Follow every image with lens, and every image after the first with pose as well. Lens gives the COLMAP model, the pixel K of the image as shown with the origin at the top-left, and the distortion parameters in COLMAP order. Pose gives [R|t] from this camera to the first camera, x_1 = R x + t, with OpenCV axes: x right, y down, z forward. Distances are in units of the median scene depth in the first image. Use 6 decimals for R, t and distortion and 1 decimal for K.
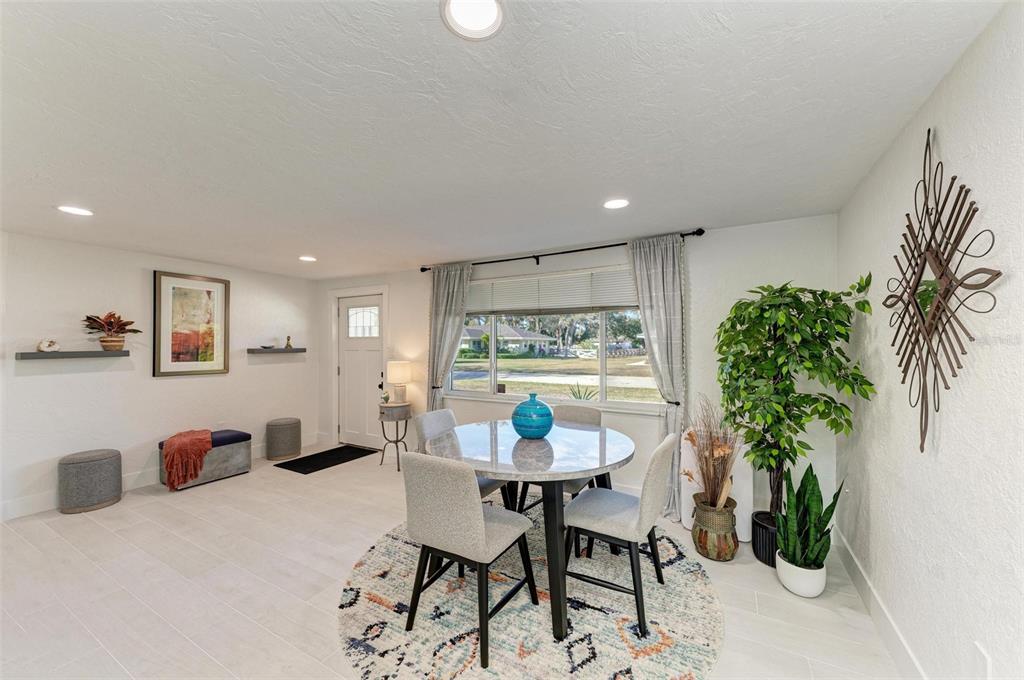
lens RADIAL K [[369.2, 0, 518.6], [0, 369.2, 344.6], [0, 0, 1]] dist [0.002044, -0.000046]
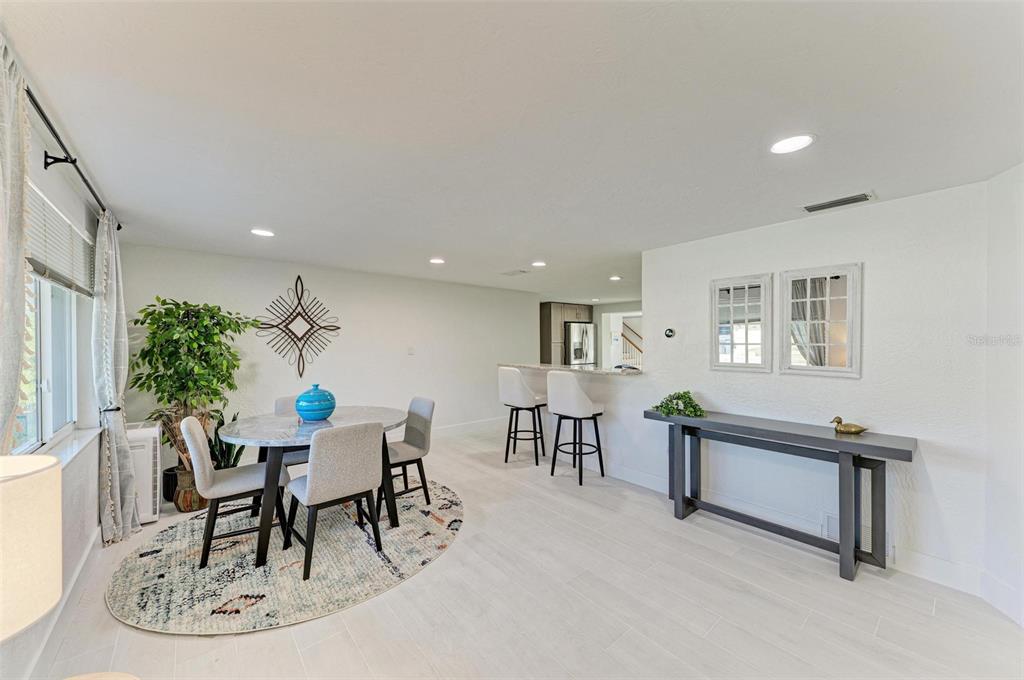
lens RADIAL K [[369.2, 0, 518.6], [0, 369.2, 344.6], [0, 0, 1]] dist [0.002044, -0.000046]
pose [[-0.934794, 0.006346, 0.355134, -1.175955], [0.007342, 0.999972, 0.001458, 0.007238], [-0.355115, 0.003971, -0.934814, 2.206799]]
